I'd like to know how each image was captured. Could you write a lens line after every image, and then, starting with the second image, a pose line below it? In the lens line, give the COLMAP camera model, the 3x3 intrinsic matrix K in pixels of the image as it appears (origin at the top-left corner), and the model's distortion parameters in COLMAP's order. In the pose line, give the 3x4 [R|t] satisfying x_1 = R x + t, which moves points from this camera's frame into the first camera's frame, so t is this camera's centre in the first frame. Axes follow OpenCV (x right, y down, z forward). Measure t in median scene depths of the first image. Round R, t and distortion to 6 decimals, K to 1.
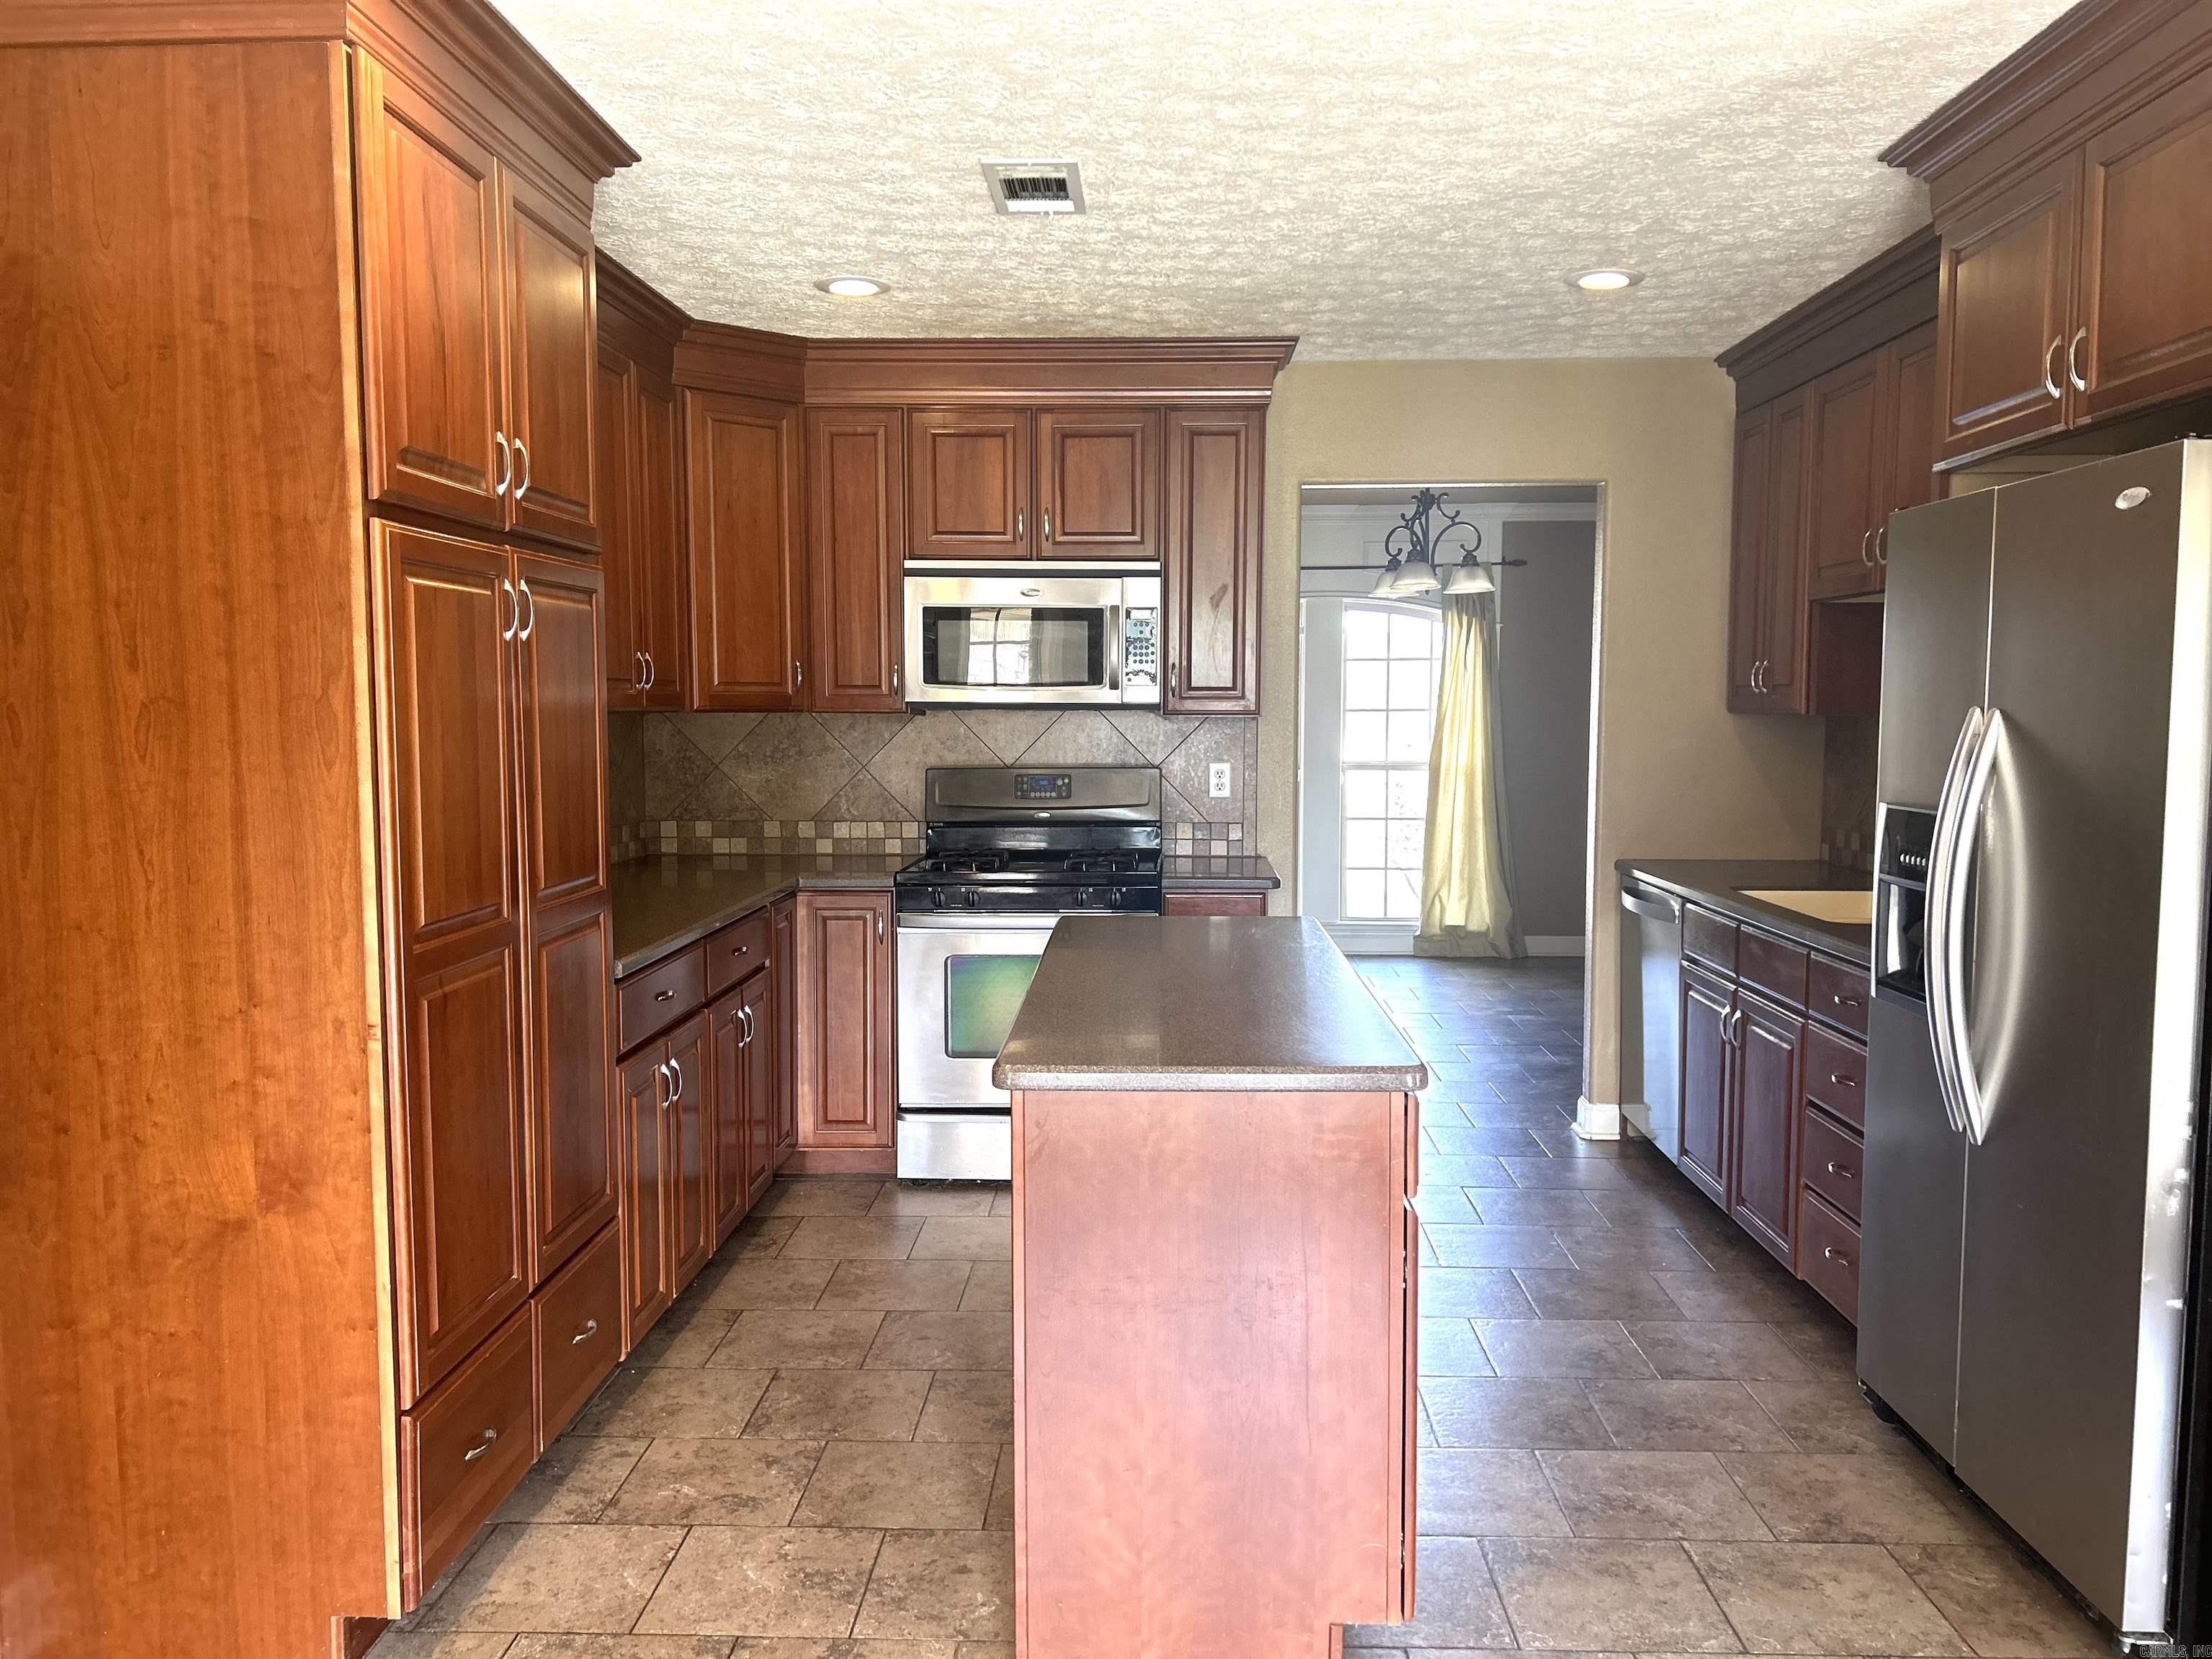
lens RADIAL K [[1633.4, 0, 1114.6], [0, 1633.4, 832.2], [0, 0, 1]] dist [0.032423, -0.010339]
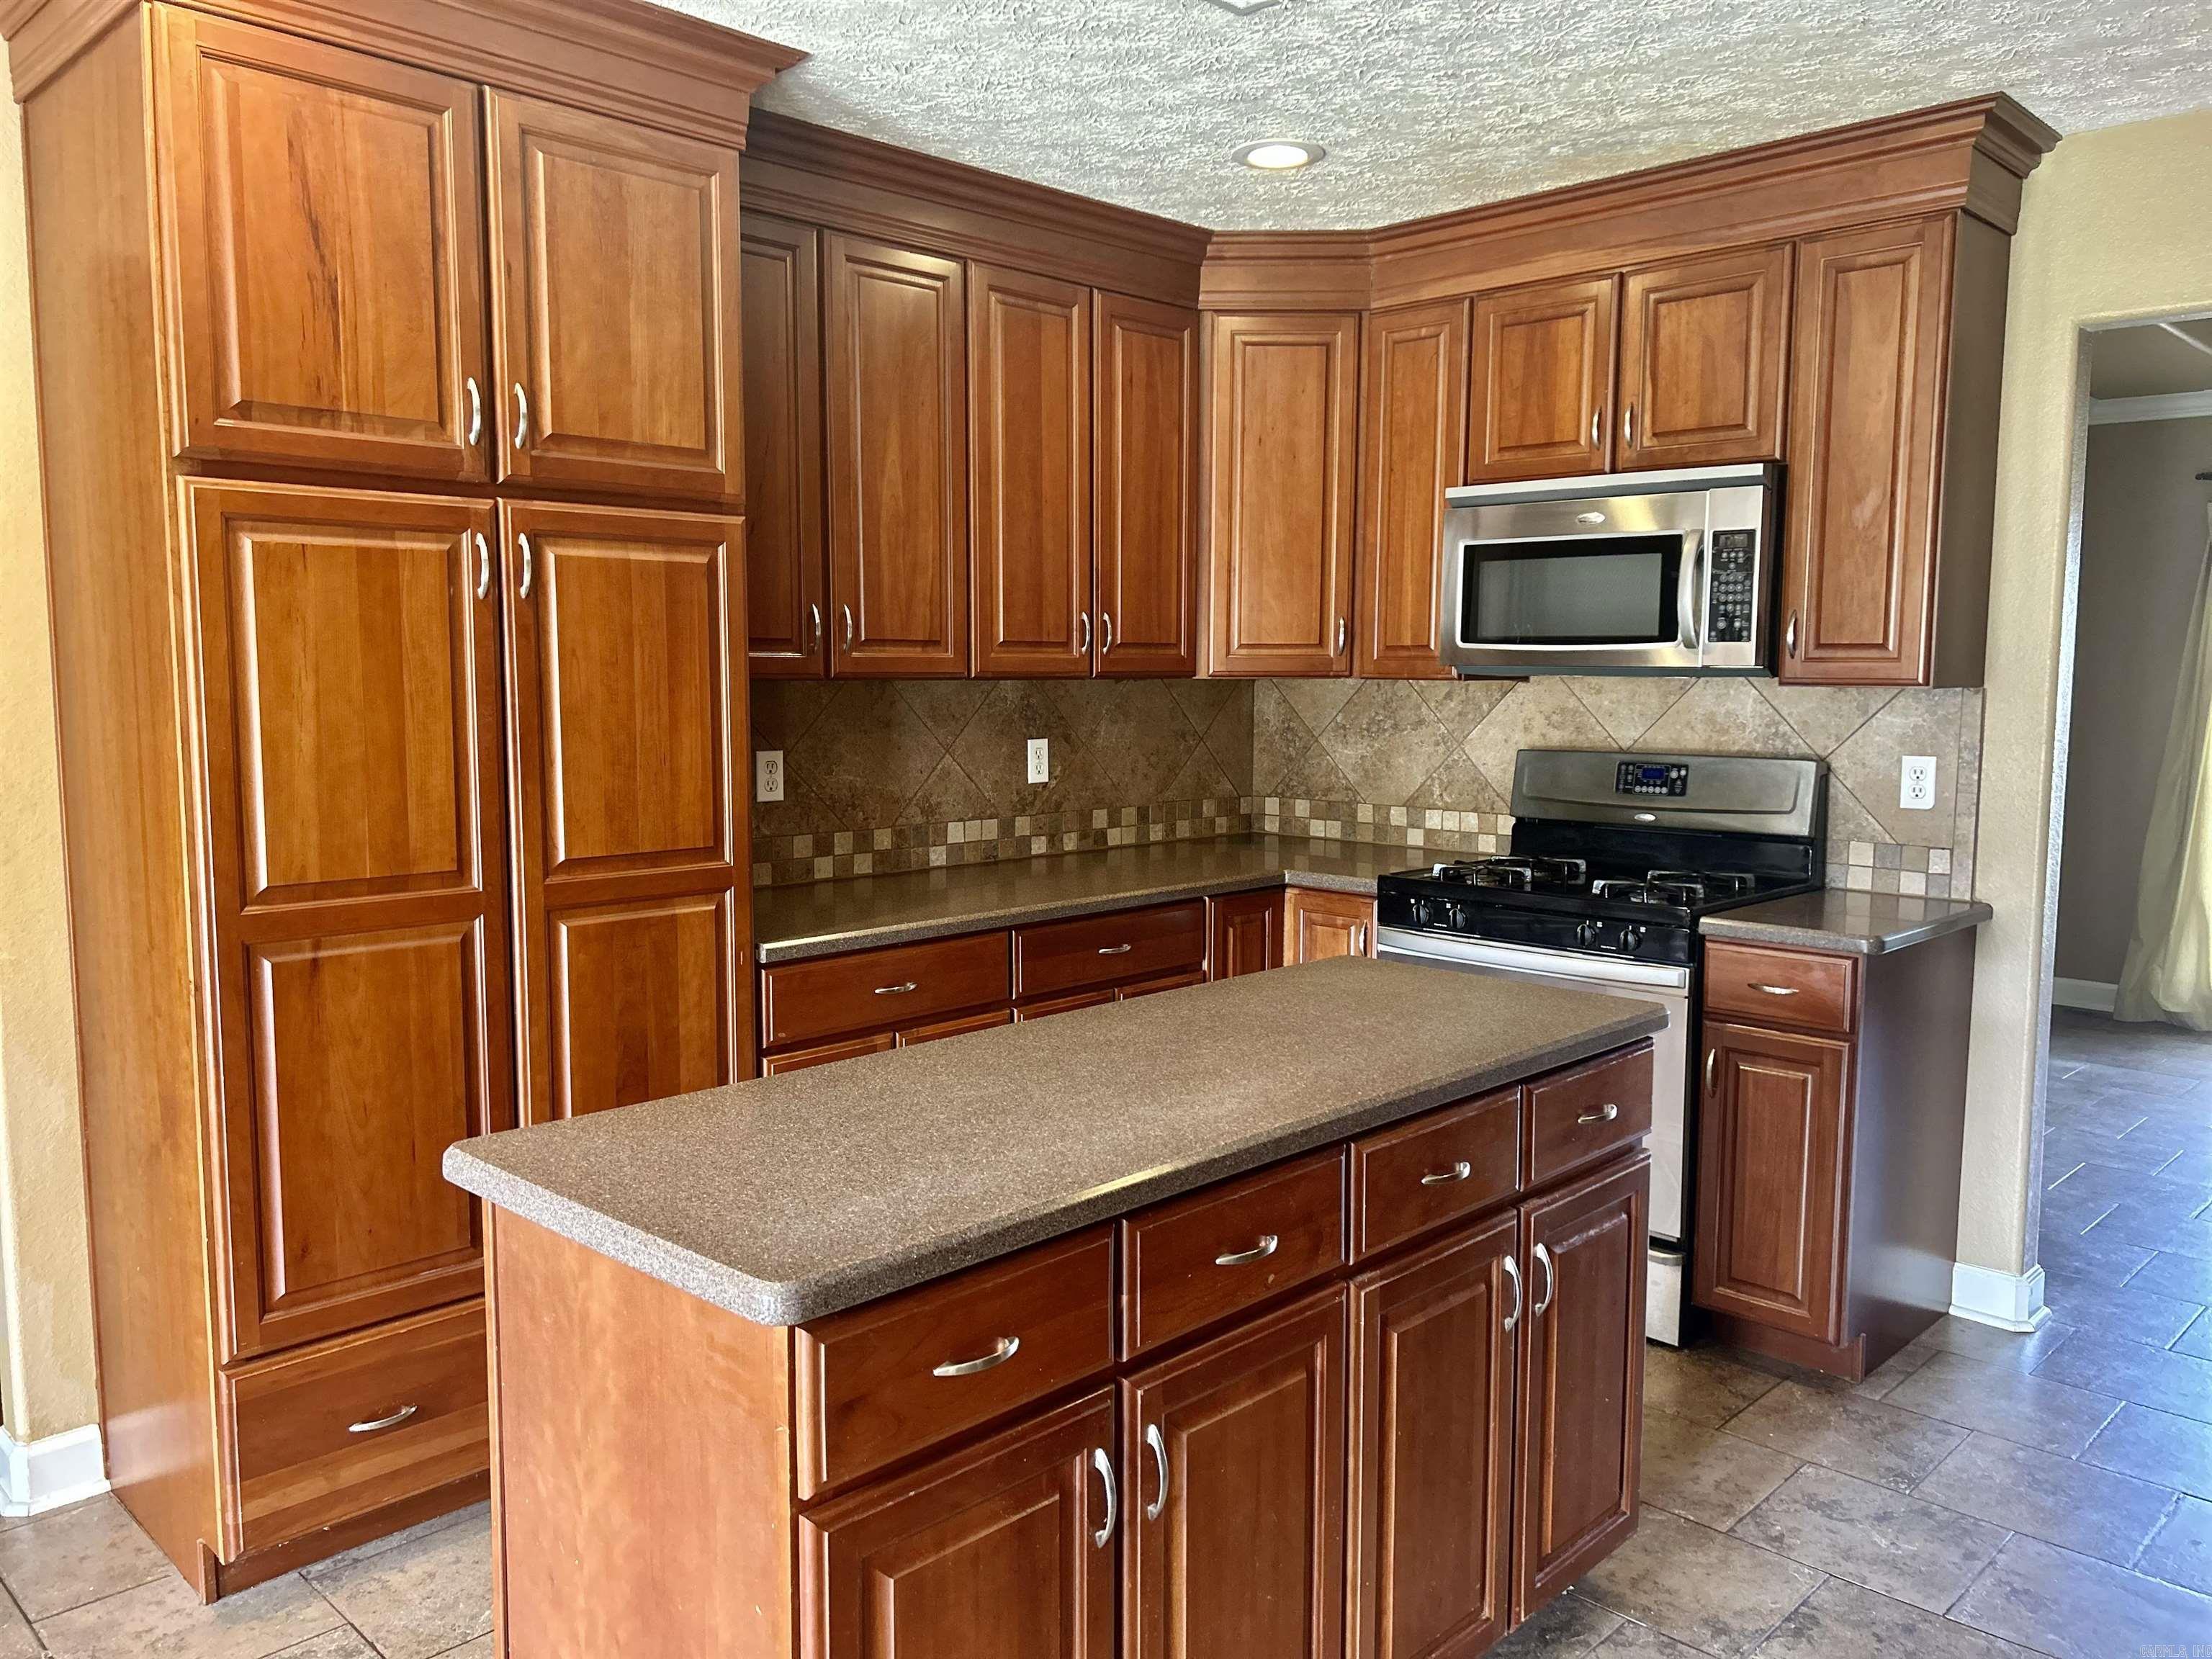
lens RADIAL K [[1633.4, 0, 1103.6], [0, 1633.4, 814.9], [0, 0, 1]] dist [0.032423, -0.010339]
pose [[0.730618, 0.063920, -0.679787, 0.279860], [-0.057545, 0.997831, 0.031977, -0.020922], [0.680357, 0.015755, 0.732712, 0.275965]]
